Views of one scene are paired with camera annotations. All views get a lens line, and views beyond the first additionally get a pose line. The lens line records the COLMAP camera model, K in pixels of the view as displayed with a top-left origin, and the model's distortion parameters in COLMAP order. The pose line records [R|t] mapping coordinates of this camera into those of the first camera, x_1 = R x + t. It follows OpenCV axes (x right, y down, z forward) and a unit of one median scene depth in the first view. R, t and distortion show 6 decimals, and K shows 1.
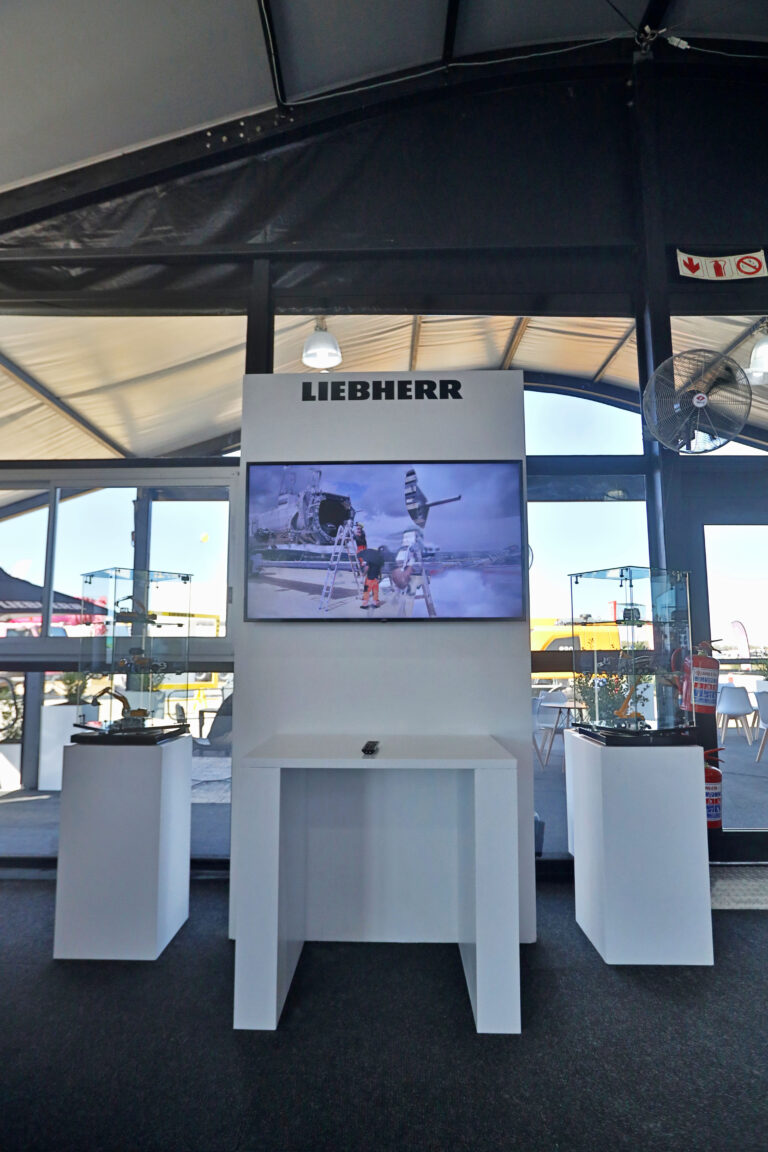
lens RADIAL K [[644.1, 0, 384.0], [0, 644.1, 576.0], [0, 0, 1]] dist [-0.019453, 0.000086]
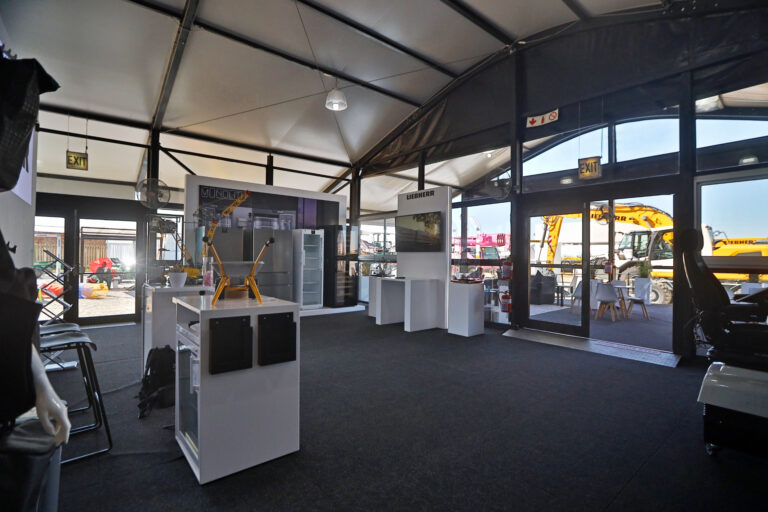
lens RADIAL K [[368.9, 0, 384.0], [0, 368.9, 256.0], [0, 0, 1]] dist [-0.034629, 0.000952]
pose [[0.650930, 0.007272, -0.759103, 1.263382], [0.073718, 0.994623, 0.072741, -0.071408], [0.755550, -0.103309, 0.646894, -0.564499]]
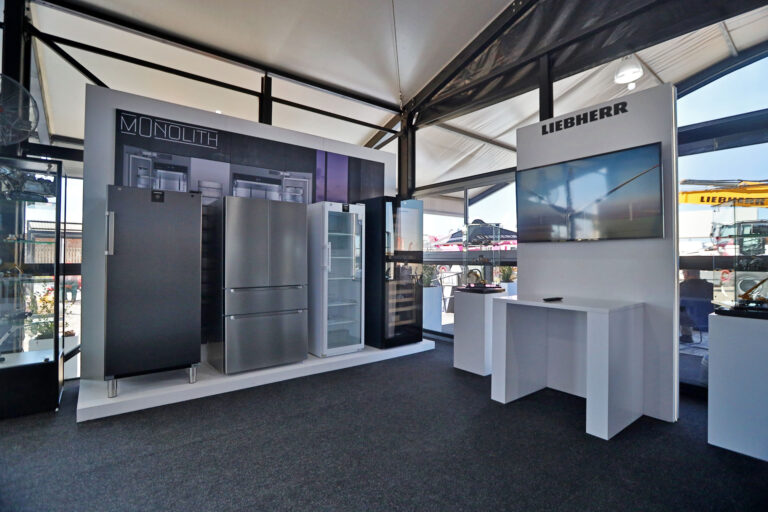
lens RADIAL K [[368.9, 0, 384.0], [0, 368.9, 256.0], [0, 0, 1]] dist [-0.034629, 0.000952]
pose [[0.624027, -0.001852, -0.781401, 0.364689], [0.084864, 0.994243, 0.065416, -0.006708], [0.776781, -0.107134, 0.620591, -0.120769]]
